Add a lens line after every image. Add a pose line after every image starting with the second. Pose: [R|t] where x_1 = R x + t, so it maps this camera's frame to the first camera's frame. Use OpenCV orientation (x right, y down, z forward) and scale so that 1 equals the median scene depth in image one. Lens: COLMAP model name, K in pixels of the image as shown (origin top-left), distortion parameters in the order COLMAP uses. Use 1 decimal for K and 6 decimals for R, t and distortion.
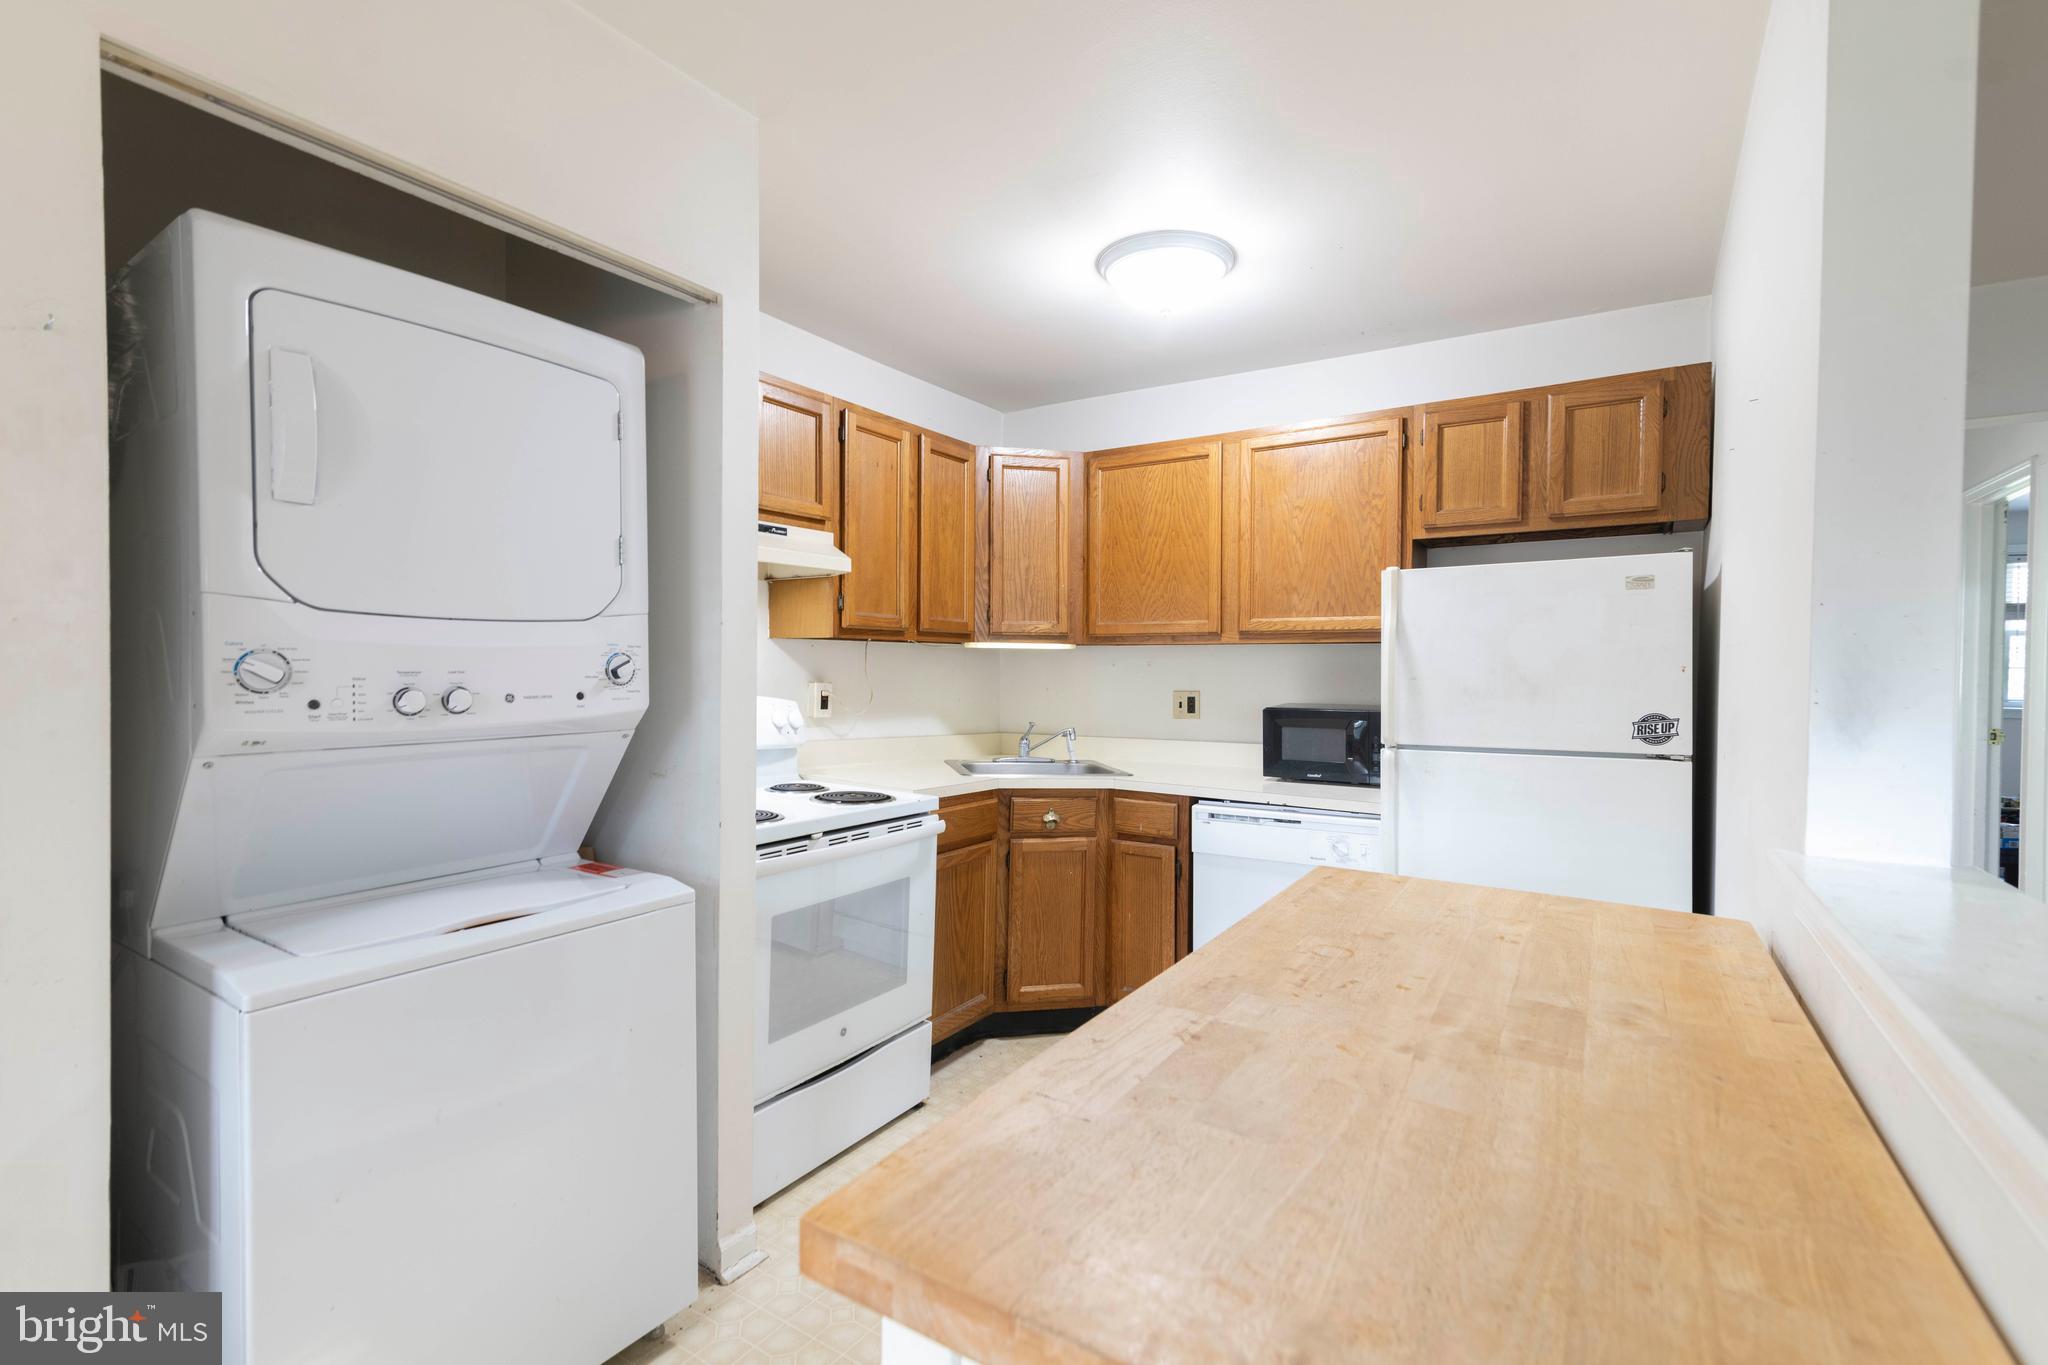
lens RADIAL K [[910.0, 0, 1024.0], [0, 910.0, 682.5], [0, 0, 1]] dist [0.013883, 0.000017]
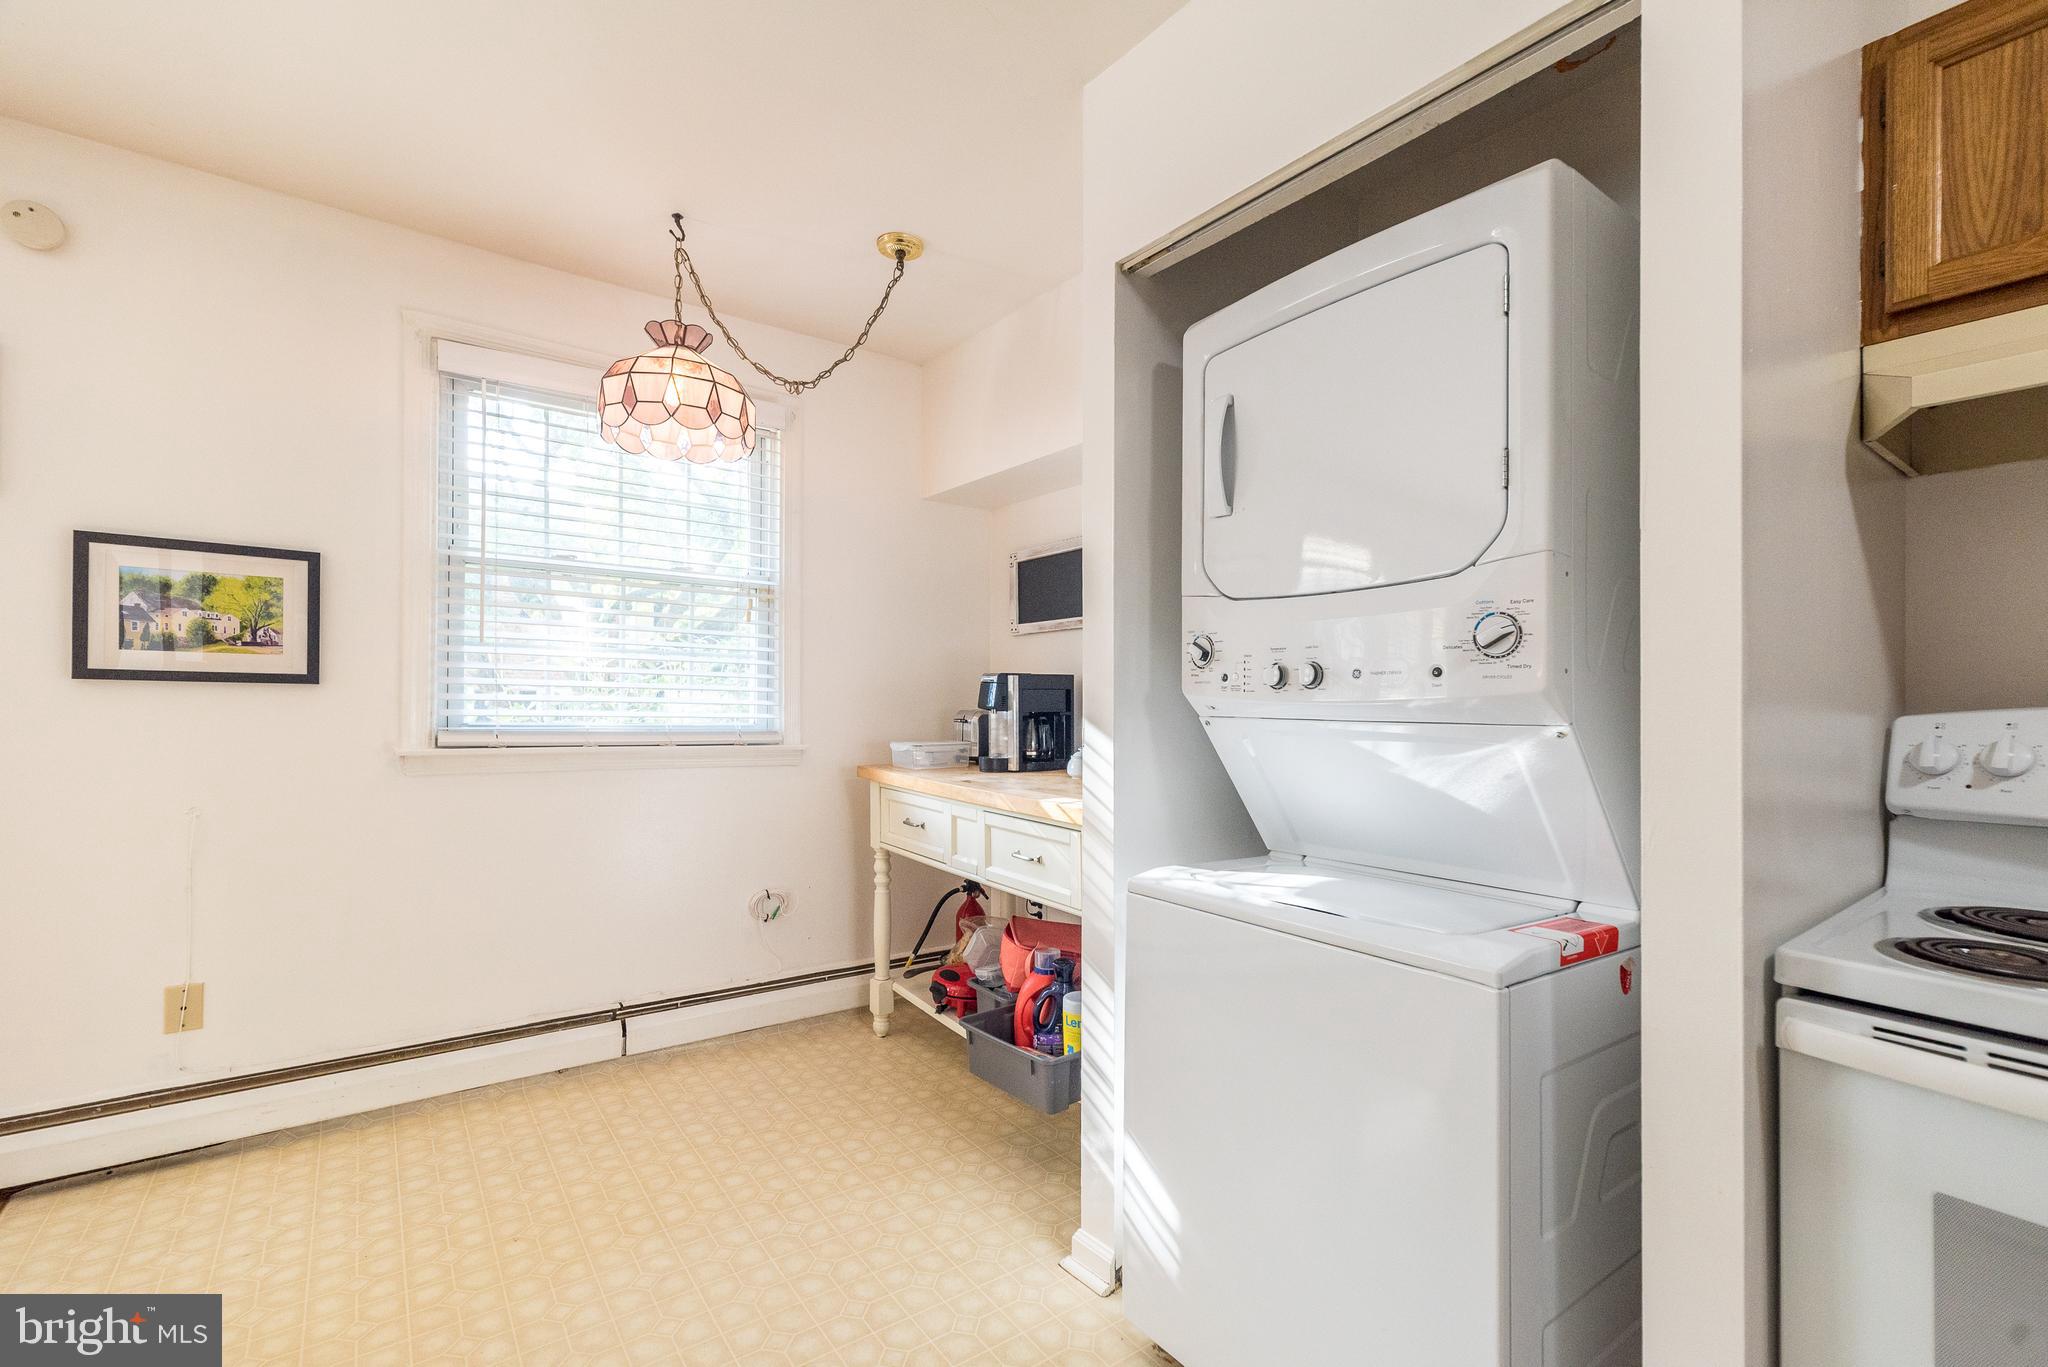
lens RADIAL K [[901.4, 0, 1024.0], [0, 901.4, 683.5], [0, 0, 1]] dist [0.000631, -0.000065]
pose [[-0.360314, -0.016245, -0.932690, 0.355114], [-0.021815, 0.999722, -0.008985, 0.038940], [0.932576, 0.017109, -0.360568, 0.949078]]
